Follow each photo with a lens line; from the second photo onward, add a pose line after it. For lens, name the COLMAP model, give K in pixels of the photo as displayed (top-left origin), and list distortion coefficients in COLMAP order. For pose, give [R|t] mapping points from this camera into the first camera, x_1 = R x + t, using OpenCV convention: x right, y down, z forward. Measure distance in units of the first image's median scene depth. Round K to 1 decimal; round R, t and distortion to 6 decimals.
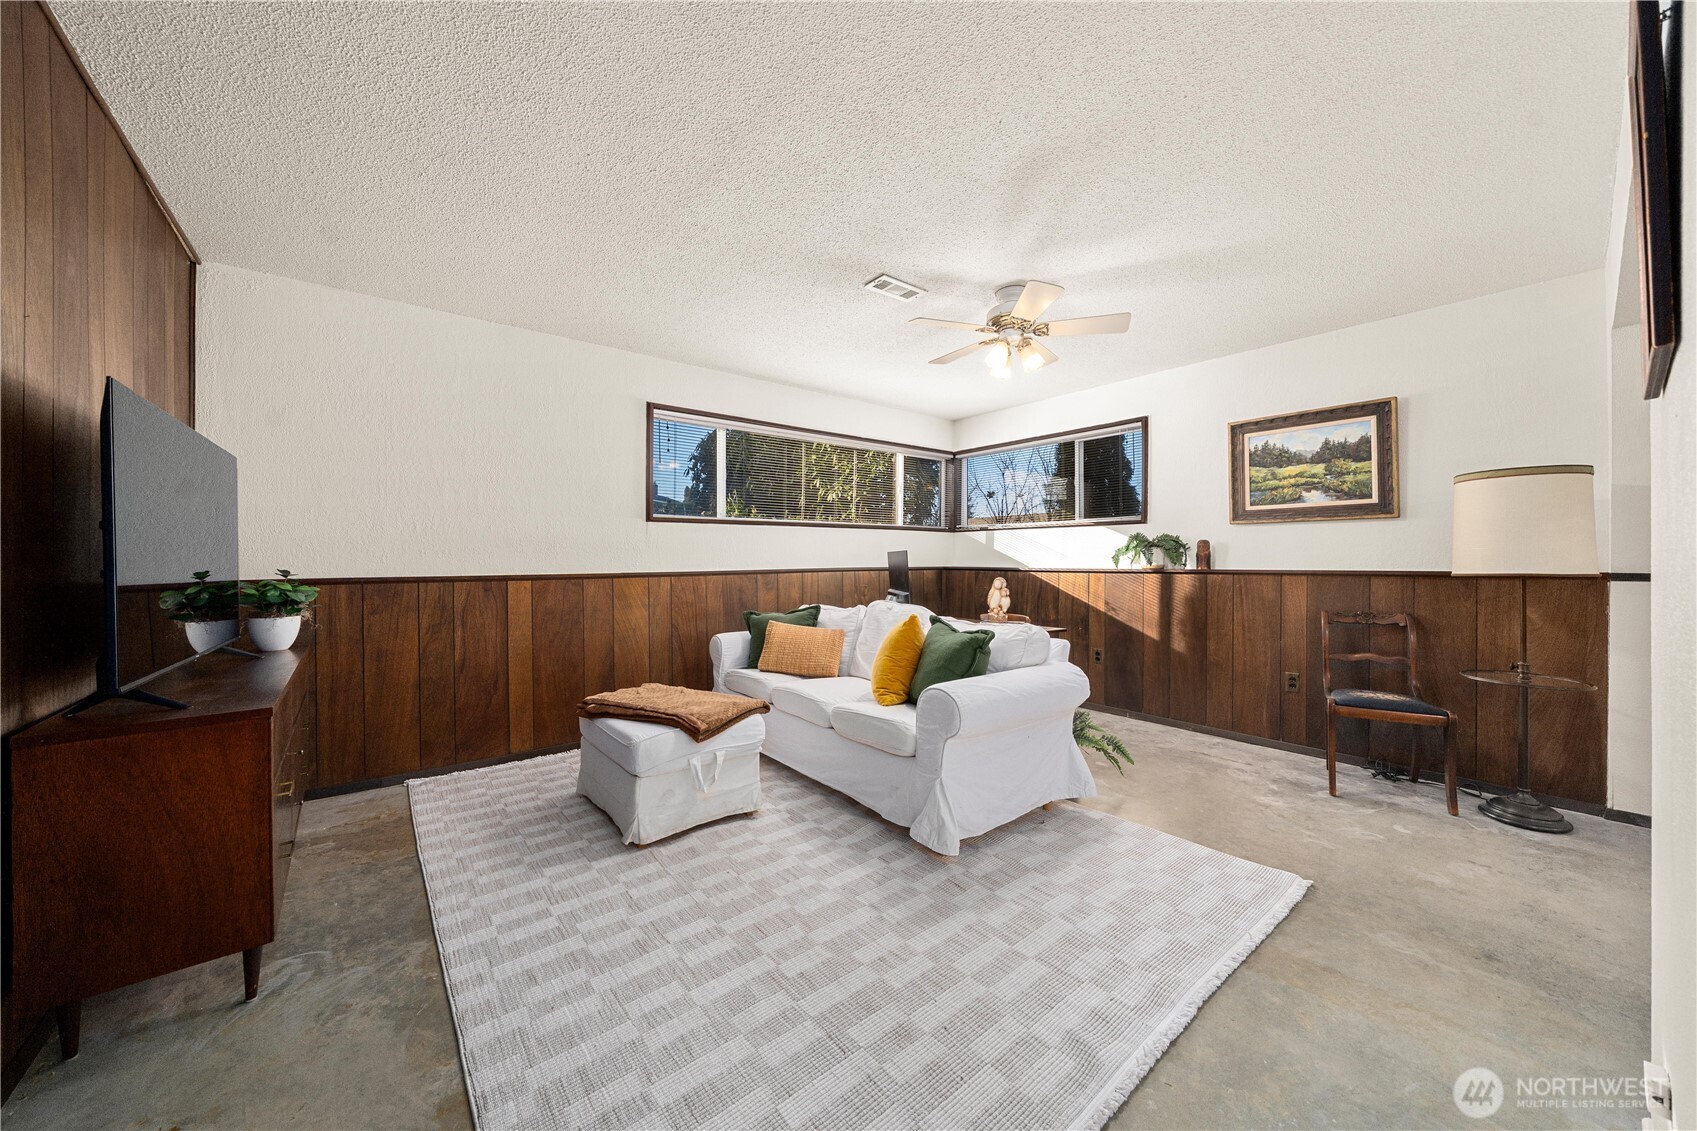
lens RADIAL K [[591.3, 0, 842.8], [0, 591.3, 556.9], [0, 0, 1]] dist [-0.007342, 0.000095]
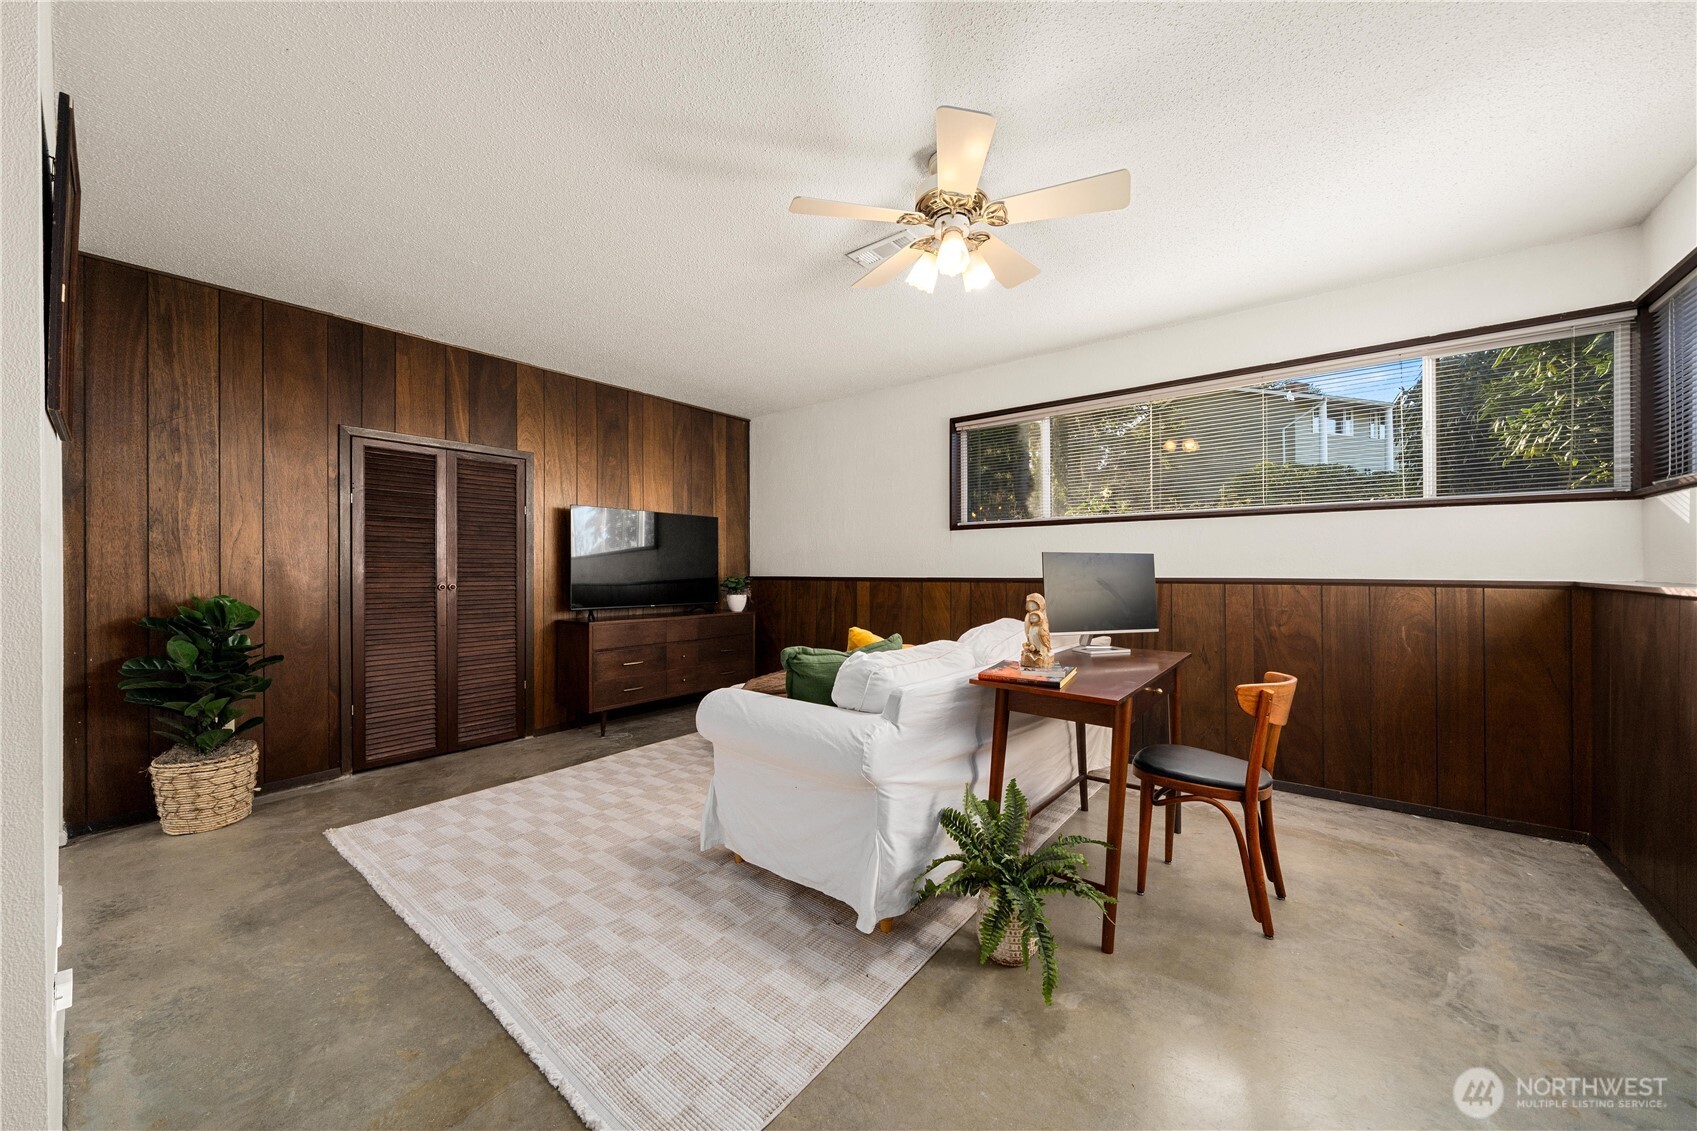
lens RADIAL K [[618.9, 0, 842.2], [0, 618.9, 572.0], [0, 0, 1]] dist [-0.001244, 0.000114]
pose [[0.221372, 0.010900, -0.975129, 1.490994], [0.005417, 0.999908, 0.012407, 0.002815], [0.975174, -0.008029, 0.221292, 1.146519]]
